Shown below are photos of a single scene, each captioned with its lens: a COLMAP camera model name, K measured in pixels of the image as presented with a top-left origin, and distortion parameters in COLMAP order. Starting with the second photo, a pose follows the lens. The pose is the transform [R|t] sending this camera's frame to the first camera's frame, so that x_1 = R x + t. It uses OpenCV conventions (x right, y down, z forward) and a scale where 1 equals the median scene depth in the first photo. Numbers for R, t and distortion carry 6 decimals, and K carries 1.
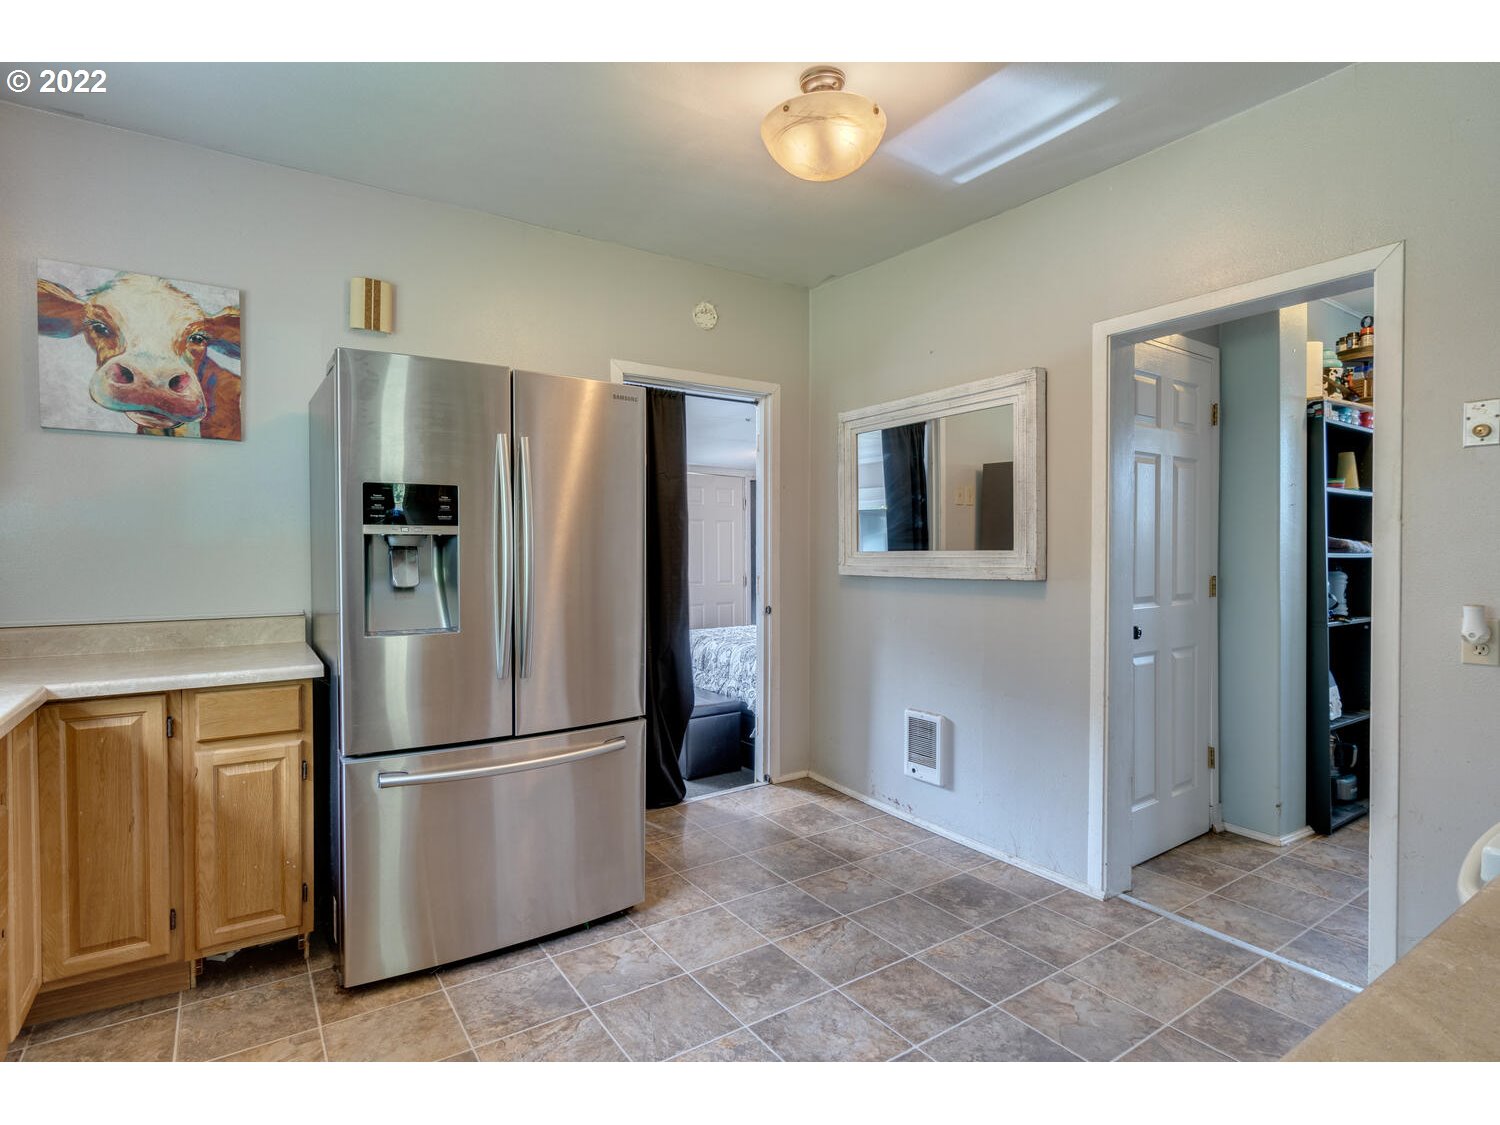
lens RADIAL K [[764.8, 0, 744.0], [0, 764.8, 562.7], [0, 0, 1]] dist [-0.010675, 0.006962]
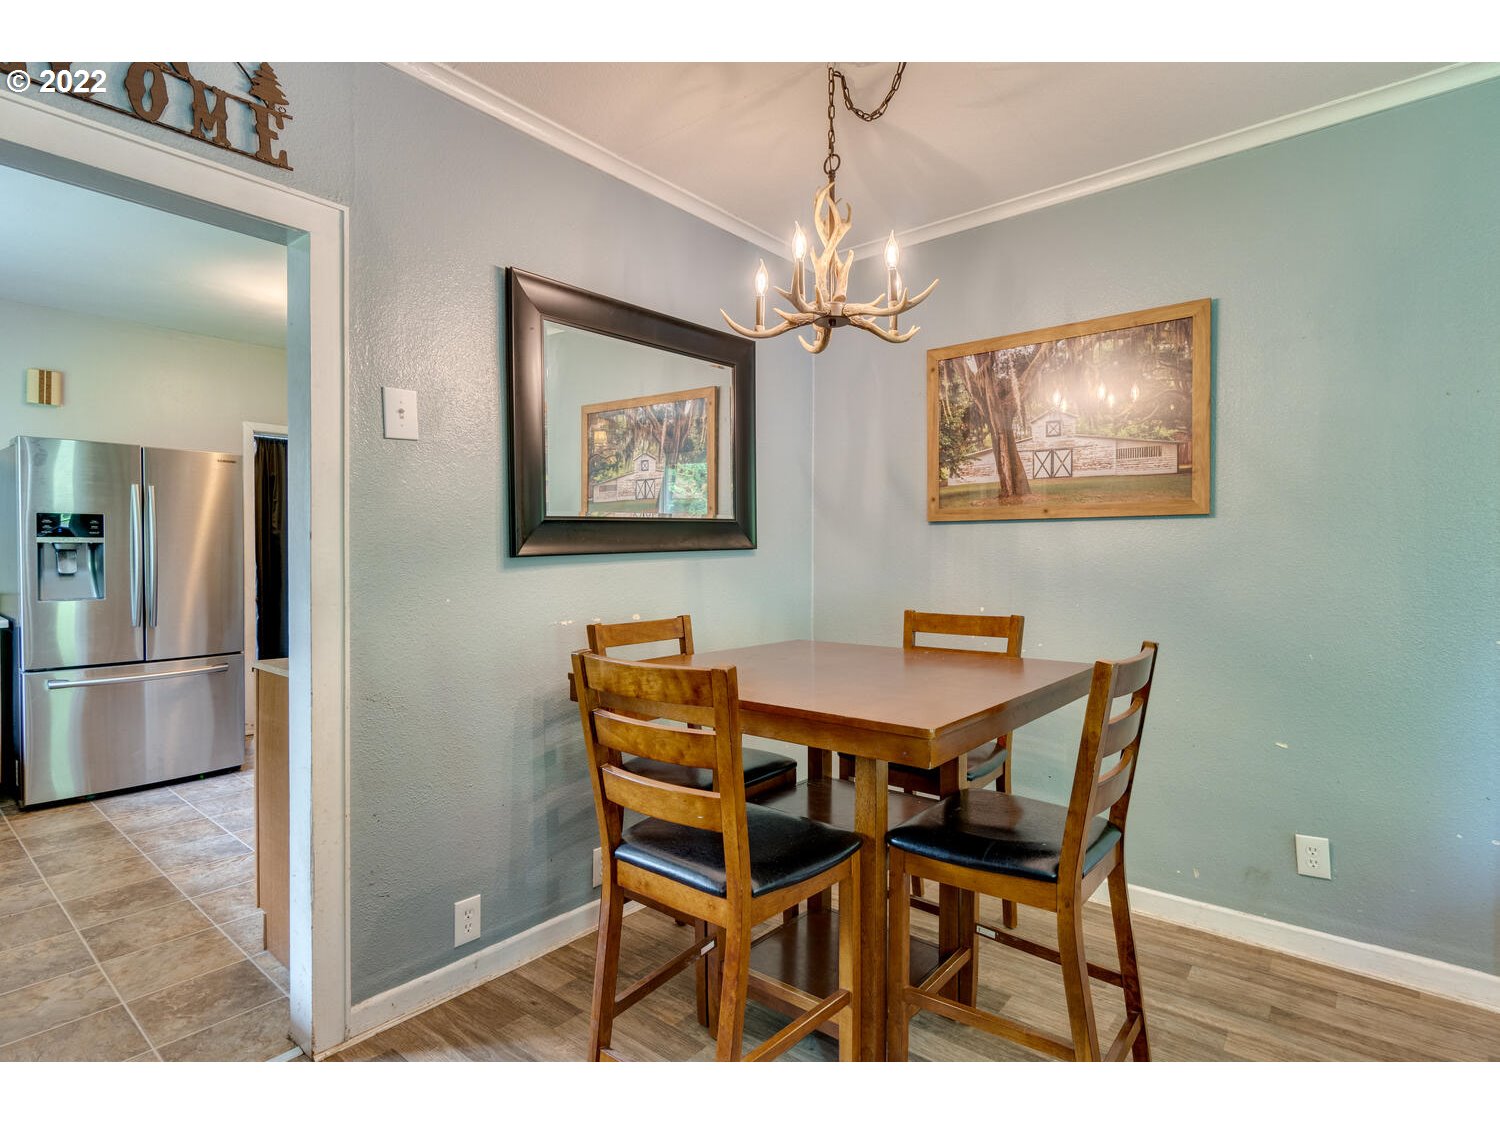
lens RADIAL K [[764.8, 0, 744.0], [0, 764.8, 562.7], [0, 0, 1]] dist [-0.010675, 0.006962]
pose [[0.961361, -0.003533, 0.275269, 0.544175], [0.003739, 0.999993, -0.000222, 0.014033], [-0.275266, 0.001243, 0.961367, -1.057520]]
